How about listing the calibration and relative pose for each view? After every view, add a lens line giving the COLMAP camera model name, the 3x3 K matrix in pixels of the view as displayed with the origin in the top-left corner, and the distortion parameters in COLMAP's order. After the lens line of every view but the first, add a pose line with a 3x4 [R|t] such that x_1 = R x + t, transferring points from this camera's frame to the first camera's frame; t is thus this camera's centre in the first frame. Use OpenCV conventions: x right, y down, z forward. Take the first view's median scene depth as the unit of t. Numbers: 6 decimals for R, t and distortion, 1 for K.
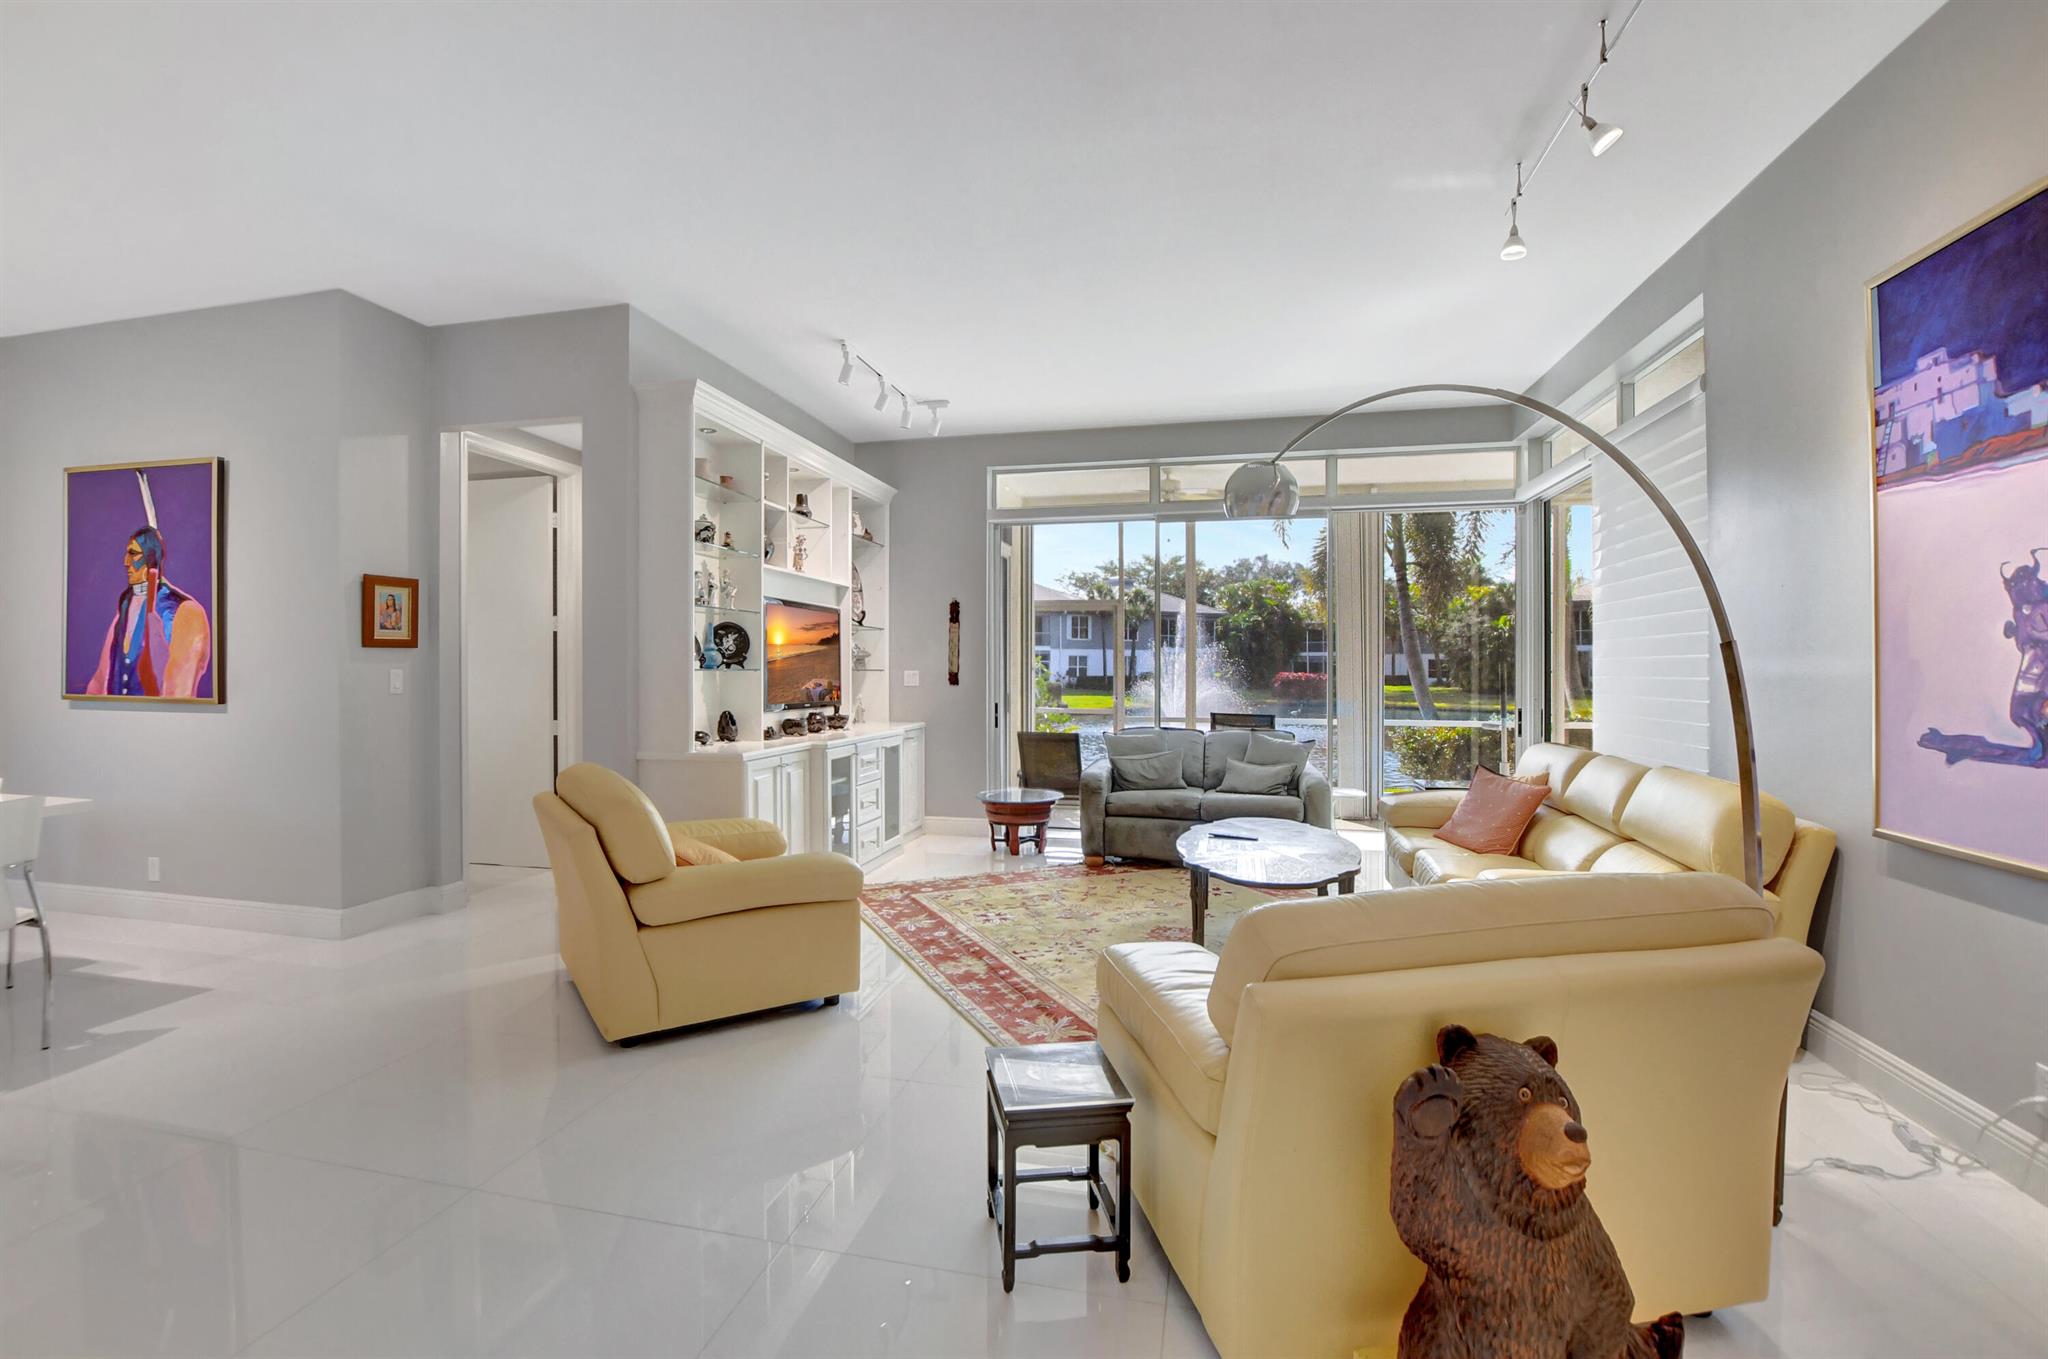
lens RADIAL K [[917.1, 0, 1000.6], [0, 917.1, 678.0], [0, 0, 1]] dist [-0.022396, -0.000077]
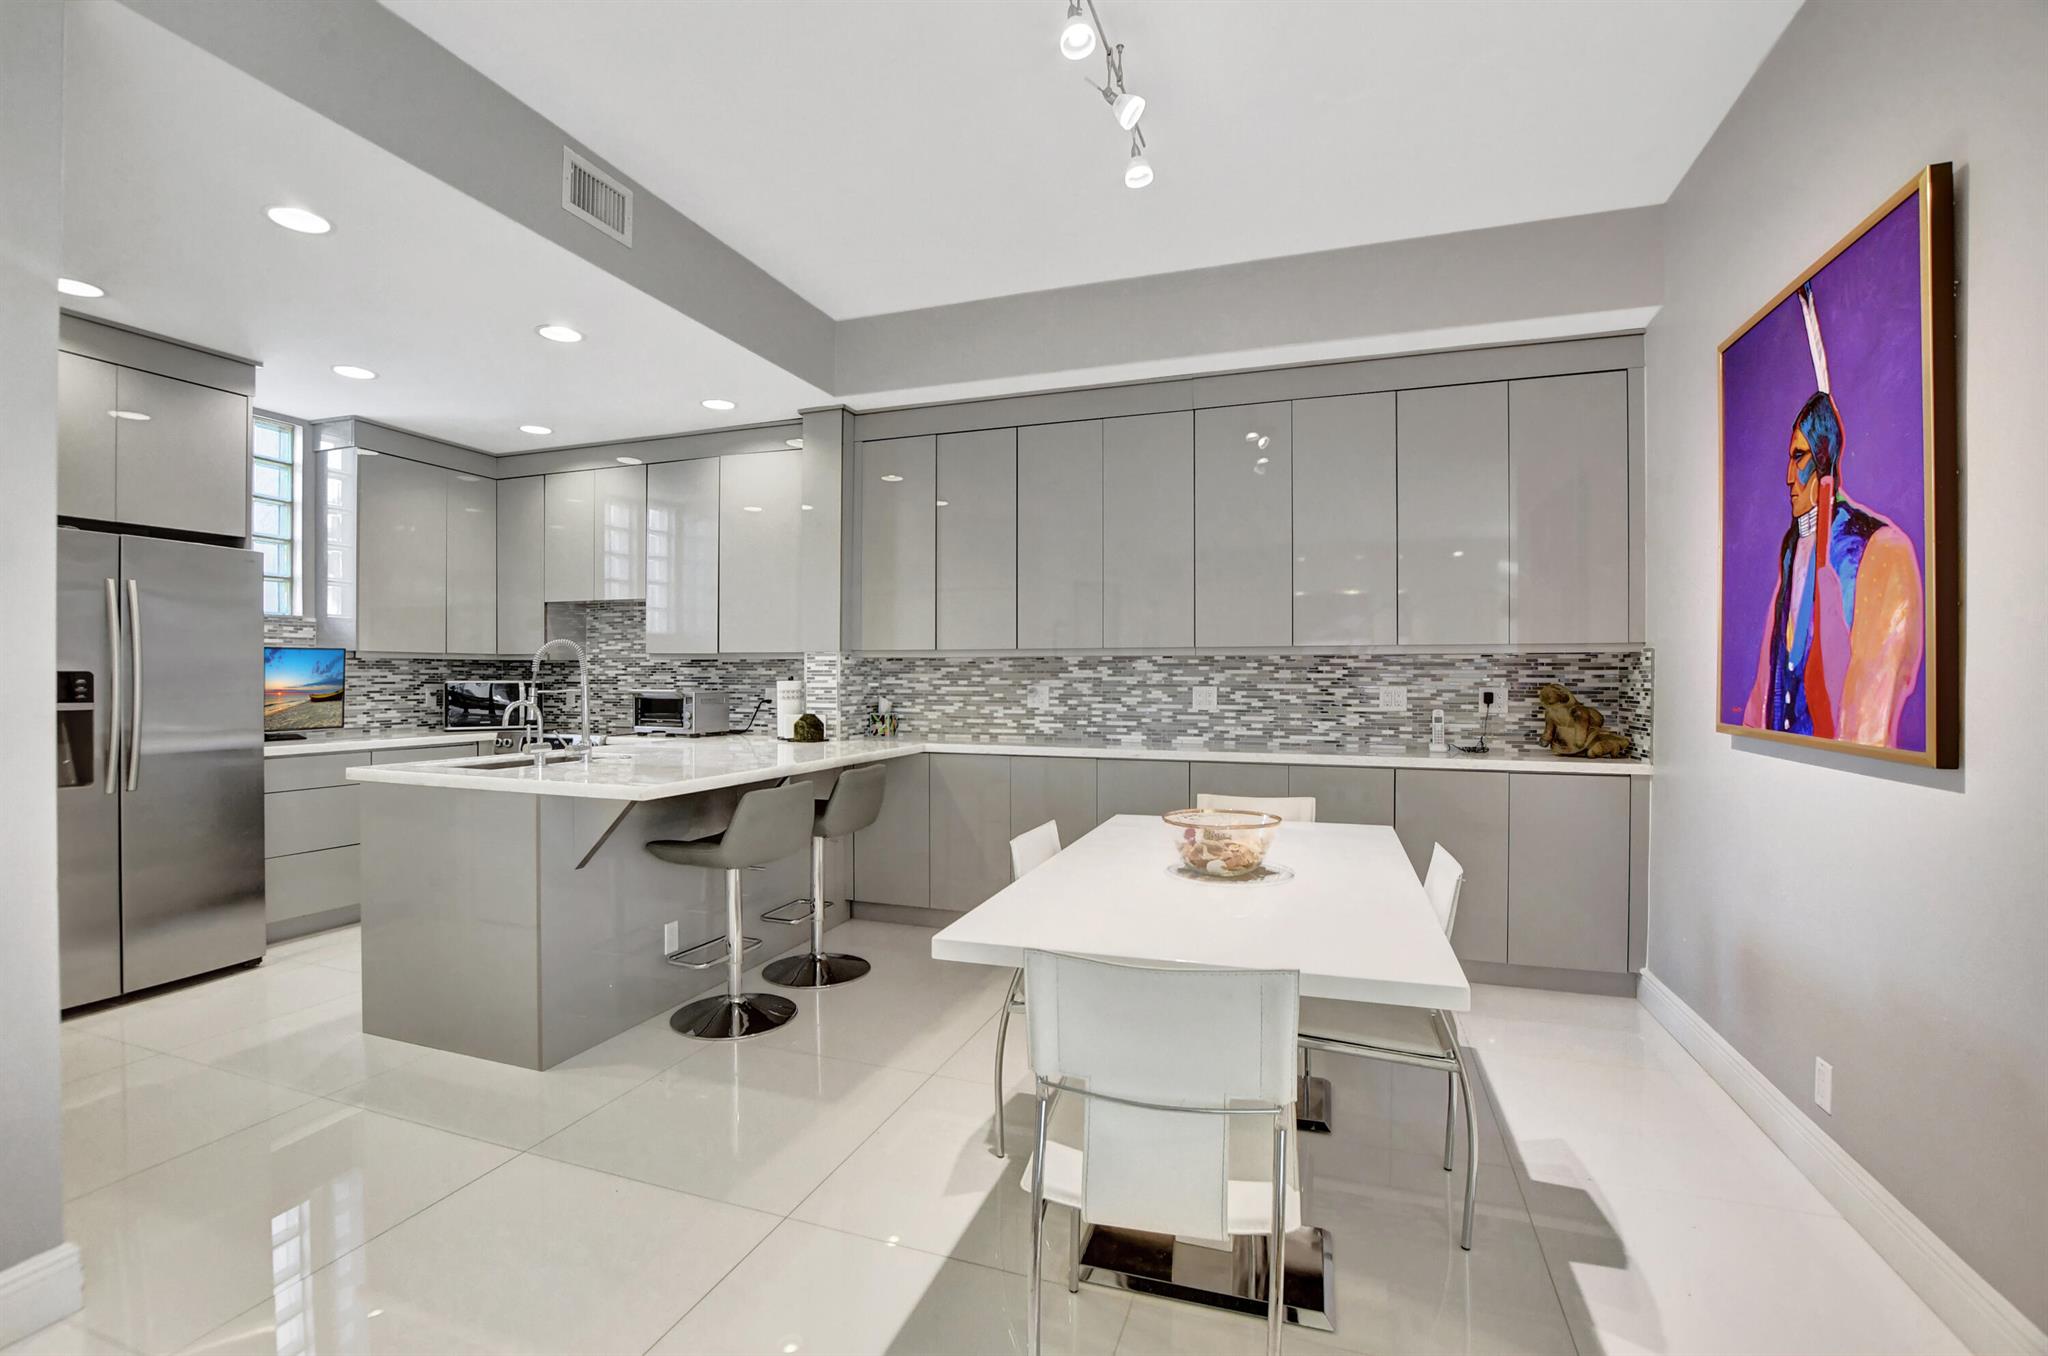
lens RADIAL K [[905.7, 0, 993.7], [0, 905.7, 681.8], [0, 0, 1]] dist [-0.041805, 0.000040]
pose [[-0.121051, 0.006224, -0.992627, -0.371024], [-0.009331, 0.999929, 0.007407, -0.008577], [0.992602, 0.010159, -0.120985, 0.538608]]
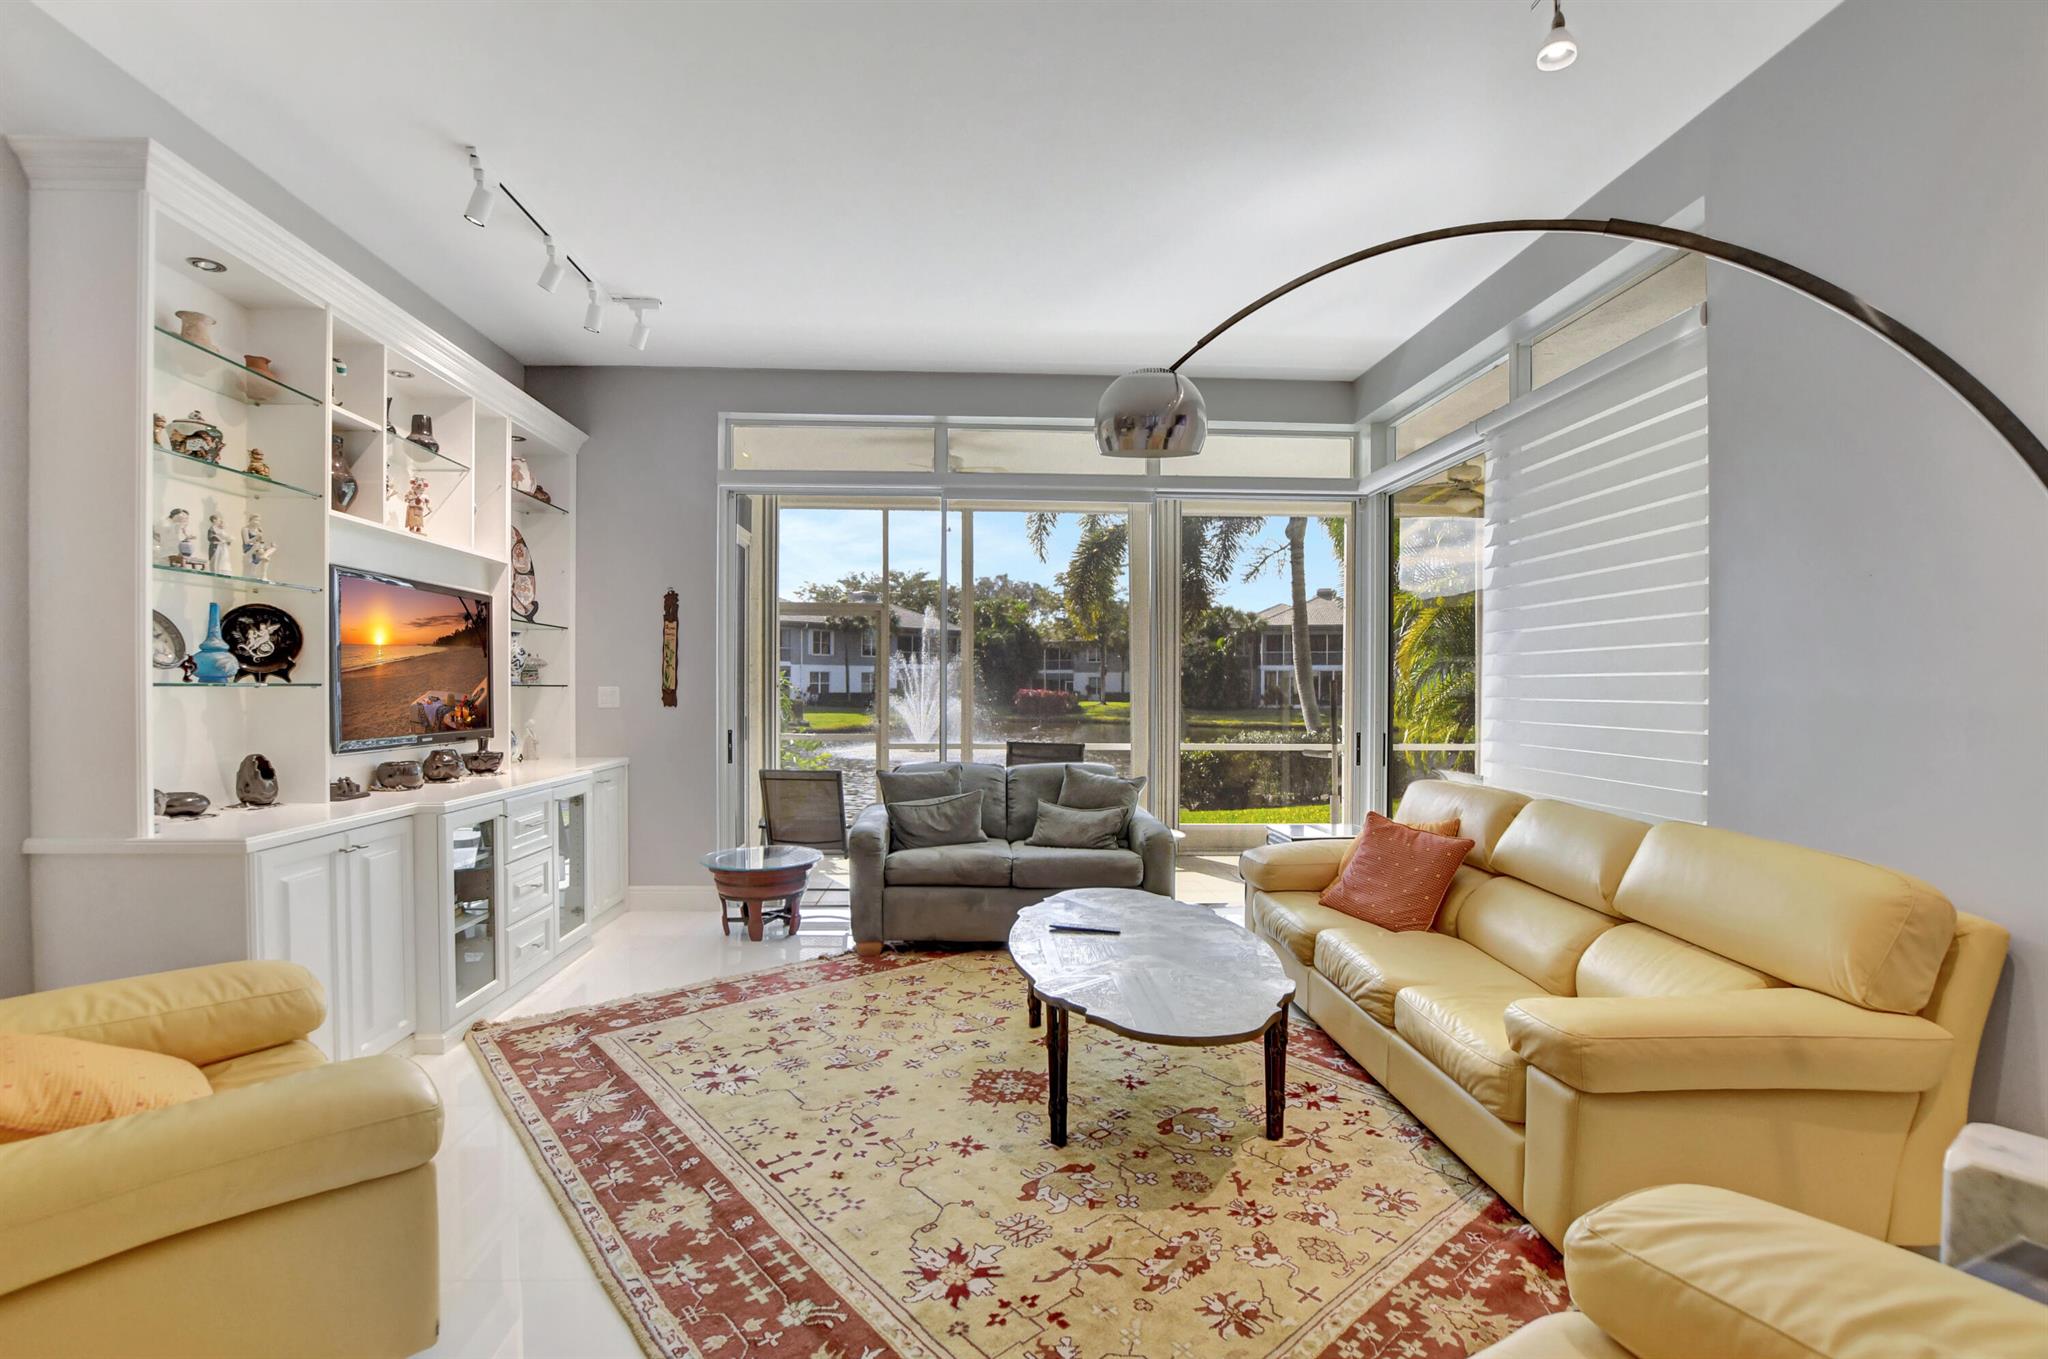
lens RADIAL K [[916.5, 0, 1002.8], [0, 916.5, 696.4], [0, 0, 1]] dist [-0.024628, 0.000062]
pose [[0.960099, 0.001220, 0.279658, 0.000601], [-0.001845, 0.999996, 0.001974, -0.003537], [-0.279654, -0.002411, 0.960098, 0.316777]]
